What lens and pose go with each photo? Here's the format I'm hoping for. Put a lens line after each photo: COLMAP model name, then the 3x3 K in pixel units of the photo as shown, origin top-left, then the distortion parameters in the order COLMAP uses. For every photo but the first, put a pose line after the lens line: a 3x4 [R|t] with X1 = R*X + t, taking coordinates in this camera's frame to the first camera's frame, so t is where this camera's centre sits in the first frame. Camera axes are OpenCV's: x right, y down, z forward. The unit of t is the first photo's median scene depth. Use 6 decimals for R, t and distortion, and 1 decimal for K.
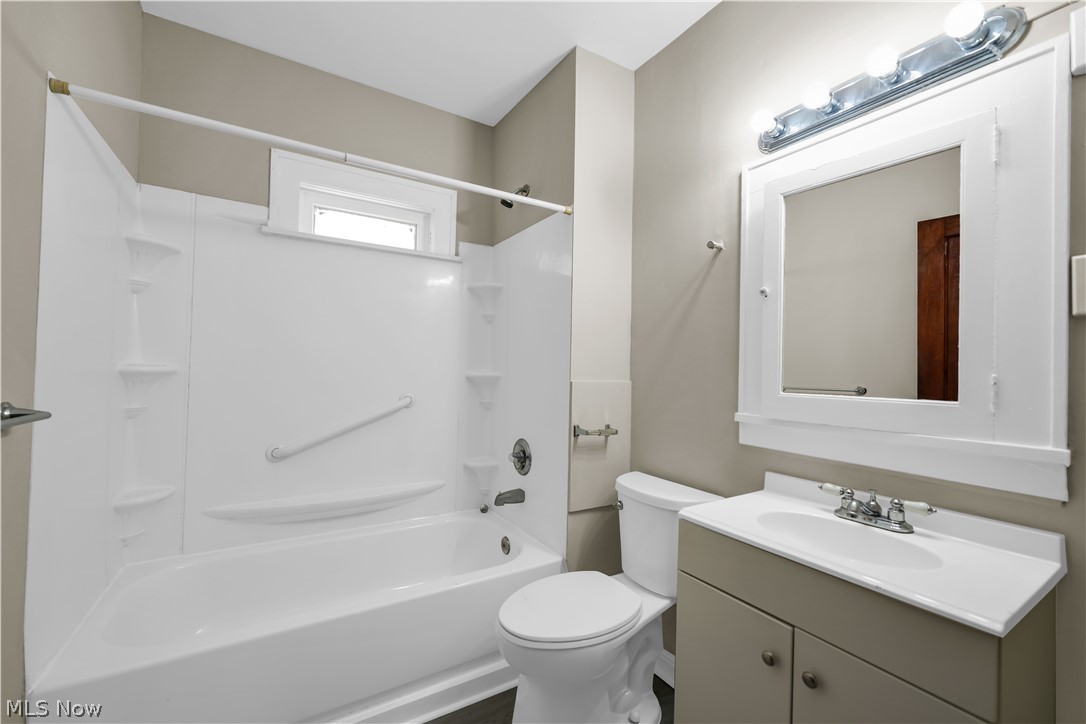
lens RADIAL K [[436.1, 0, 541.7], [0, 436.1, 364.5], [0, 0, 1]] dist [-0.000332, 0.000472]
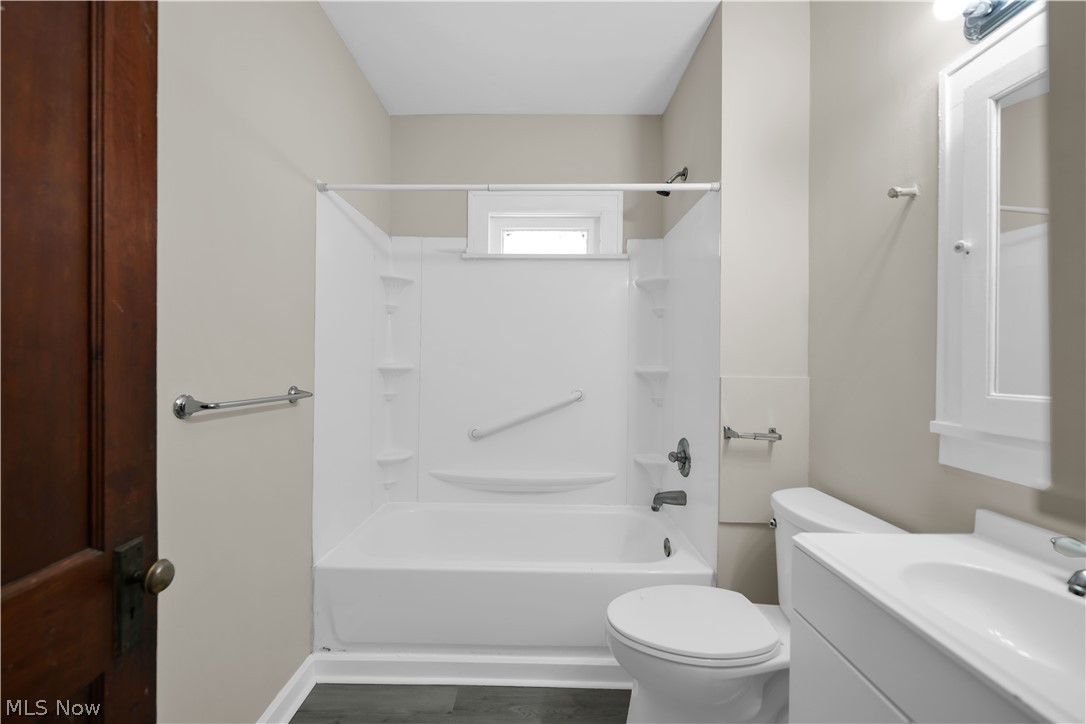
lens RADIAL K [[436.1, 0, 541.7], [0, 436.1, 364.5], [0, 0, 1]] dist [-0.000332, 0.000472]
pose [[0.848767, -0.011118, -0.528649, 0.218735], [0.013797, 0.999904, 0.001124, 0.006804], [0.528586, -0.008248, 0.848839, 0.042179]]
